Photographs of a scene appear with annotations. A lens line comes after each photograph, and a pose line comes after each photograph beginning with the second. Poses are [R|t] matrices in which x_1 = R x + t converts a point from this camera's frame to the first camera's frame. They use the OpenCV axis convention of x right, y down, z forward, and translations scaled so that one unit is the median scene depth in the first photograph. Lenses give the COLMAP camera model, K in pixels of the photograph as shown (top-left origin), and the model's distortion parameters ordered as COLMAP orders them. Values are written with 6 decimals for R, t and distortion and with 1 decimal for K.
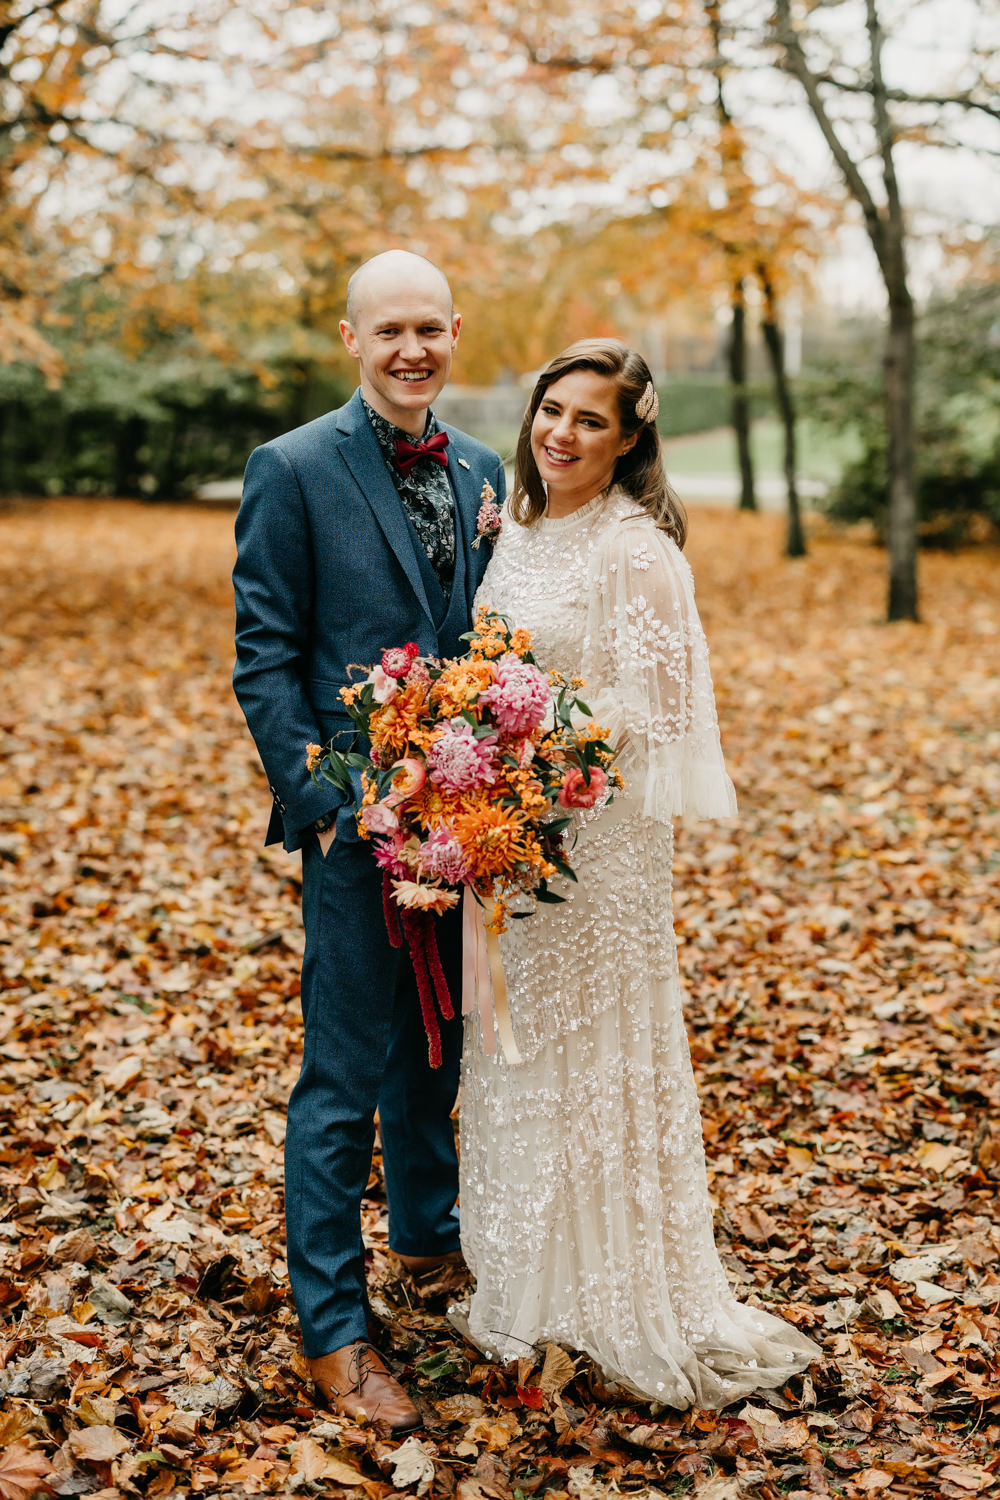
lens RADIAL K [[2295.0, 0, 504.4], [0, 2295.0, 734.6], [0, 0, 1]] dist [0.014579, 0.000000]
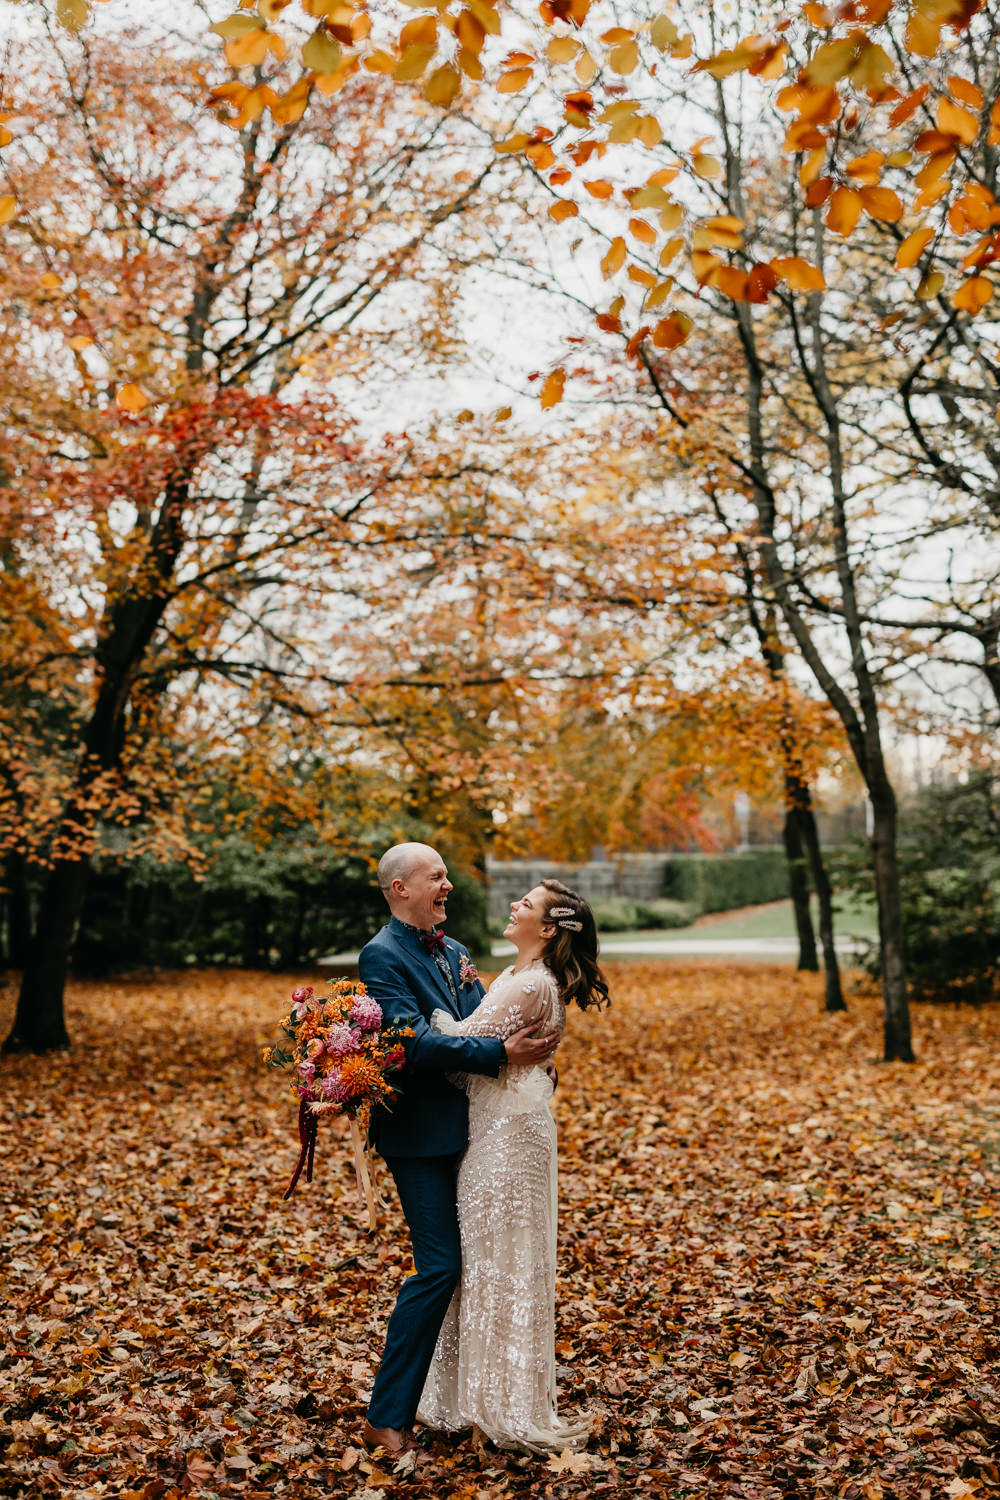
lens RADIAL K [[2167.9, 0, 454.8], [0, 2167.9, 723.3], [0, 0, 1]] dist [0.008242, 0.000000]
pose [[0.997357, -0.025131, -0.068169, 0.087421], [0.010169, 0.977323, -0.211510, 0.055554], [0.071939, 0.210258, 0.974996, -0.543620]]
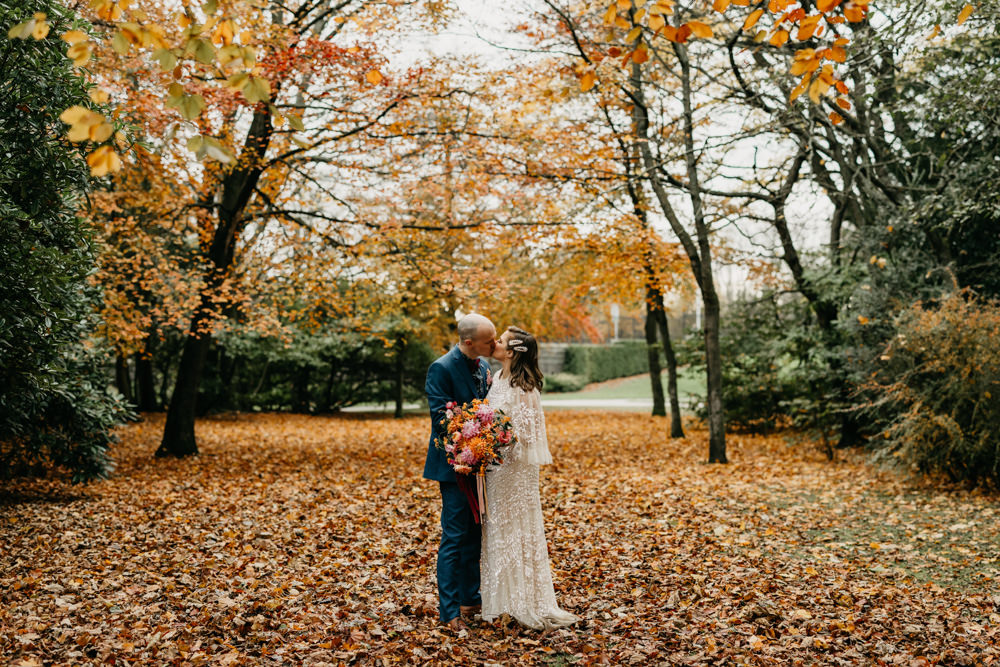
lens RADIAL K [[1445.2, 0, 500.7], [0, 1445.2, 336.1], [0, 0, 1]] dist [0.008242, 0.000000]
pose [[0.999814, -0.010956, -0.015853, 0.036303], [0.008324, 0.987484, -0.157498, 0.128031], [0.017380, 0.157337, 0.987392, -0.811715]]
